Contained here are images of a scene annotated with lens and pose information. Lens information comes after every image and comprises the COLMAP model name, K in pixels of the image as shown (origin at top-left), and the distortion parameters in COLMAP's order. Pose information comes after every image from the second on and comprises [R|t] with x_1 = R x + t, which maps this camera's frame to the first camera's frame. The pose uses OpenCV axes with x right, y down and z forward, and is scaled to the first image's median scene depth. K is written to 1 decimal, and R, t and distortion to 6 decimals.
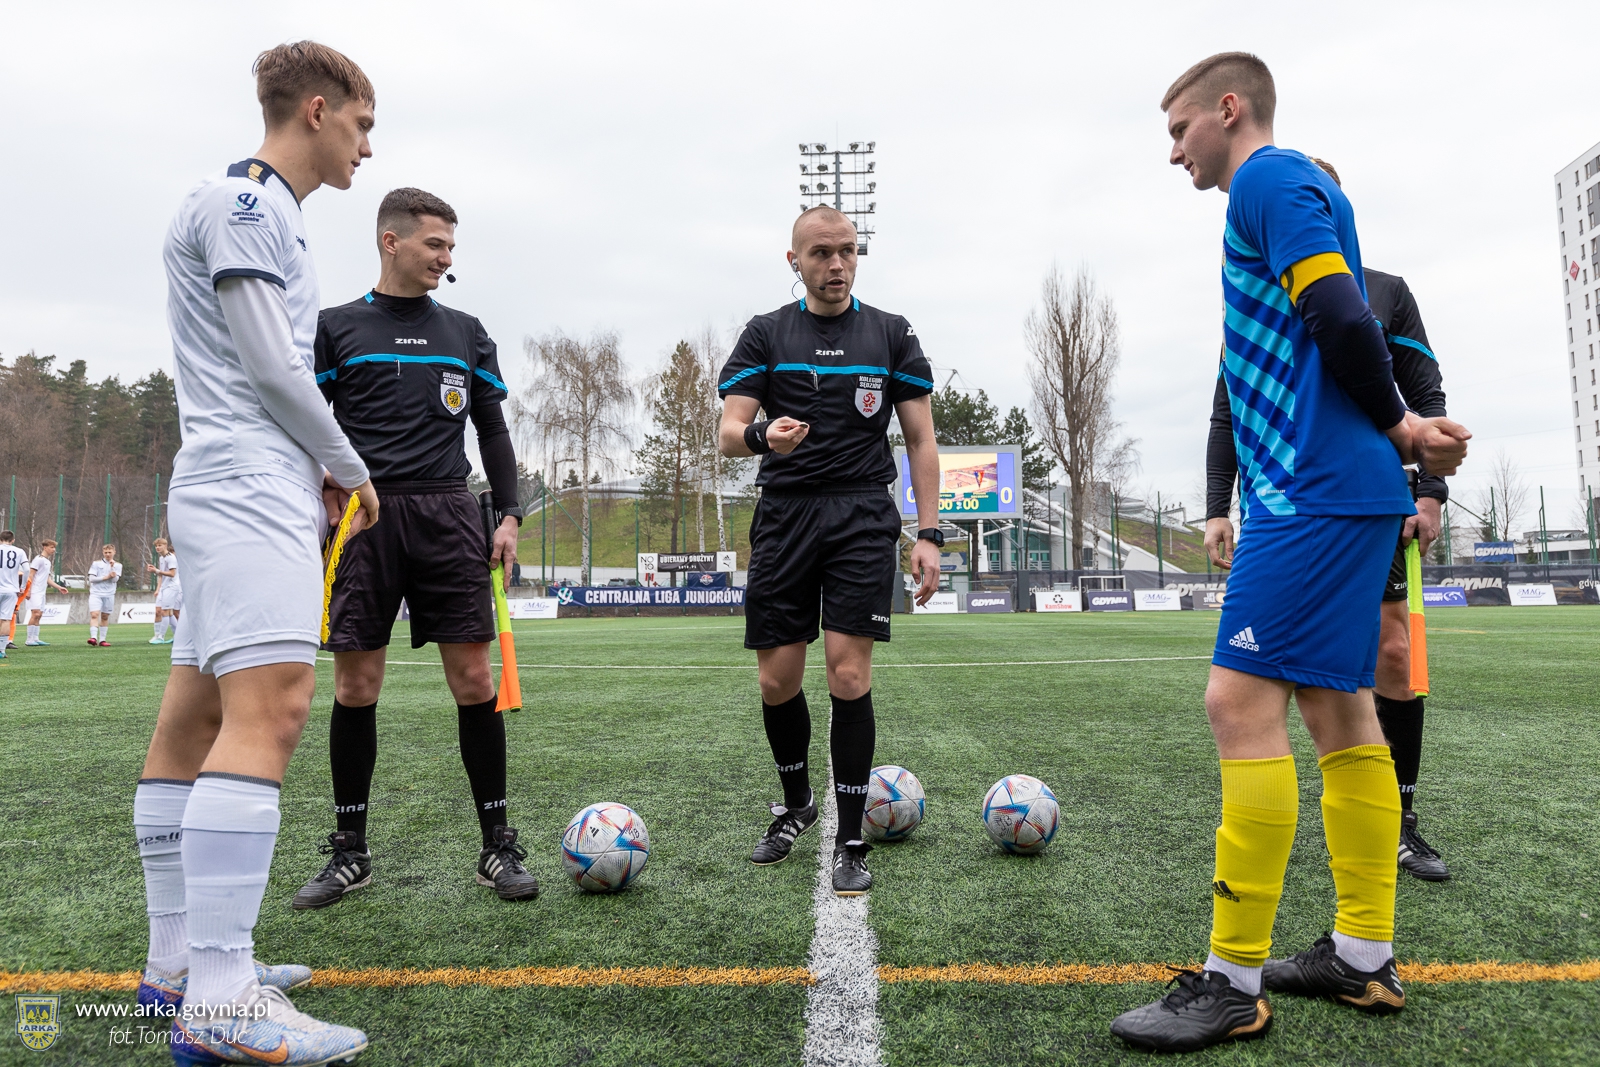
lens RADIAL K [[1290.4, 0, 804.5], [0, 1290.4, 457.7], [0, 0, 1]] dist [-0.004825, -0.004352]
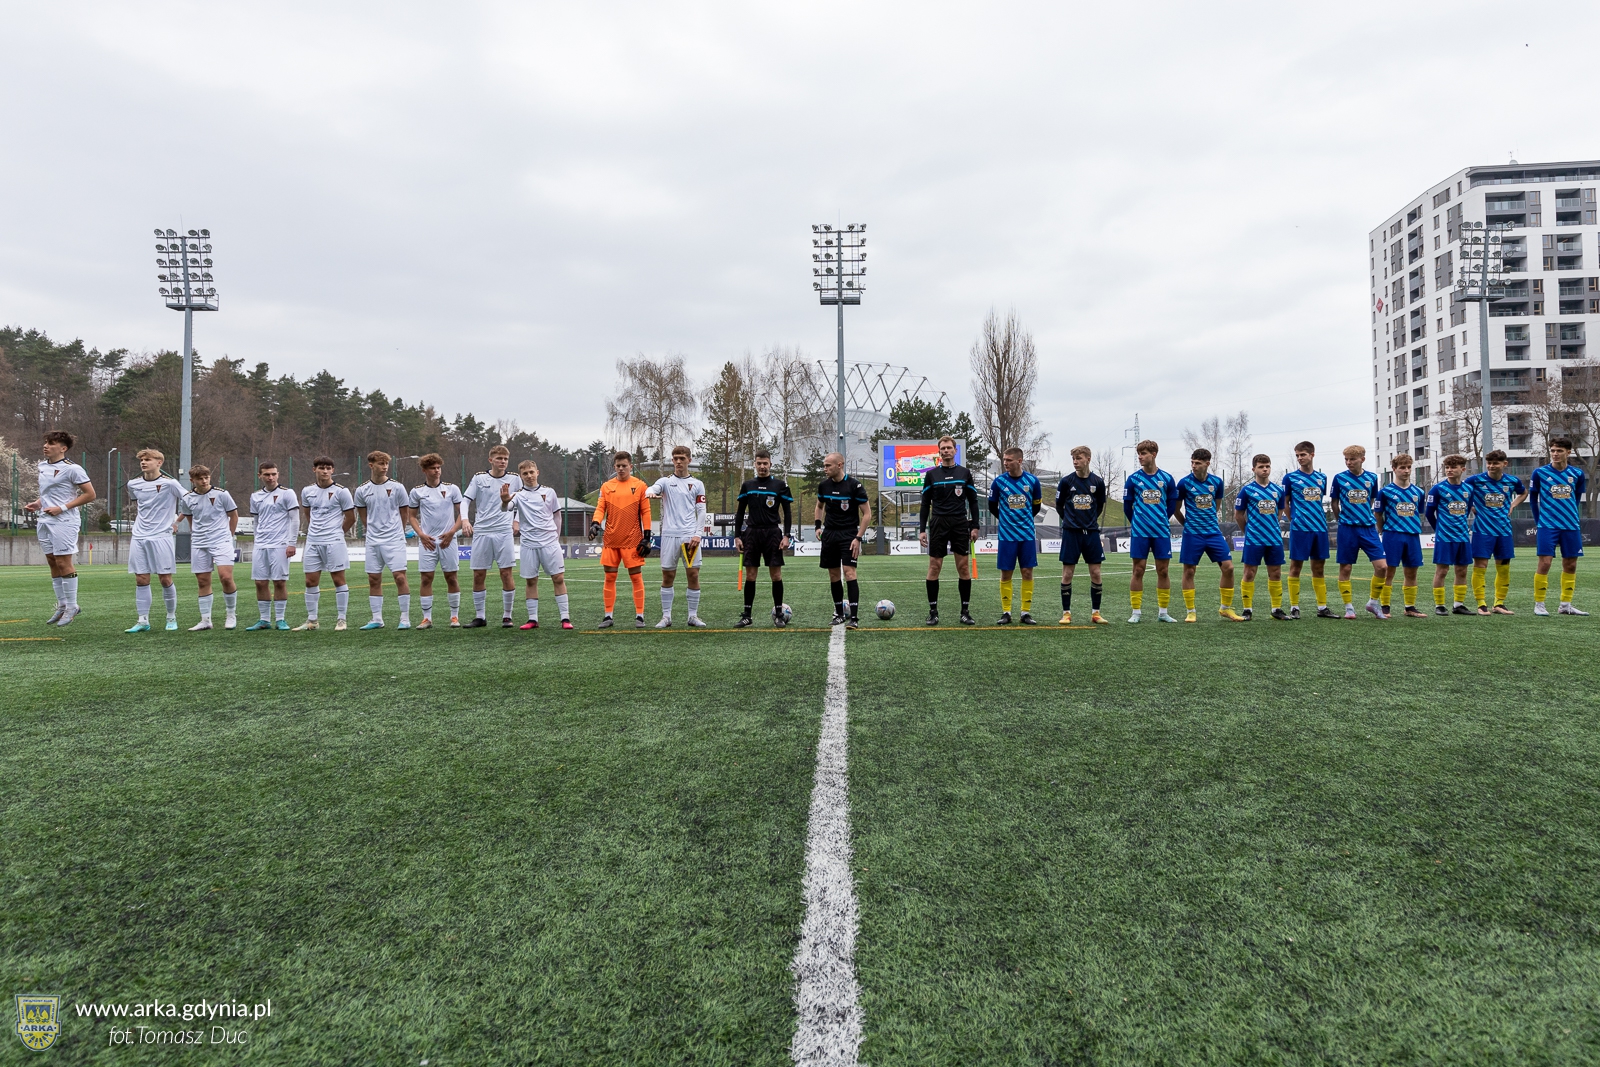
lens RADIAL K [[1009.7, 0, 830.1], [0, 1009.7, 528.0], [0, 0, 1]] dist [-0.005021, 0.001397]
pose [[0.999856, 0.001254, 0.016937, -0.002787], [-0.002842, 0.995566, 0.094021, -0.015261], [-0.016743, -0.094056, 0.995426, -0.122906]]
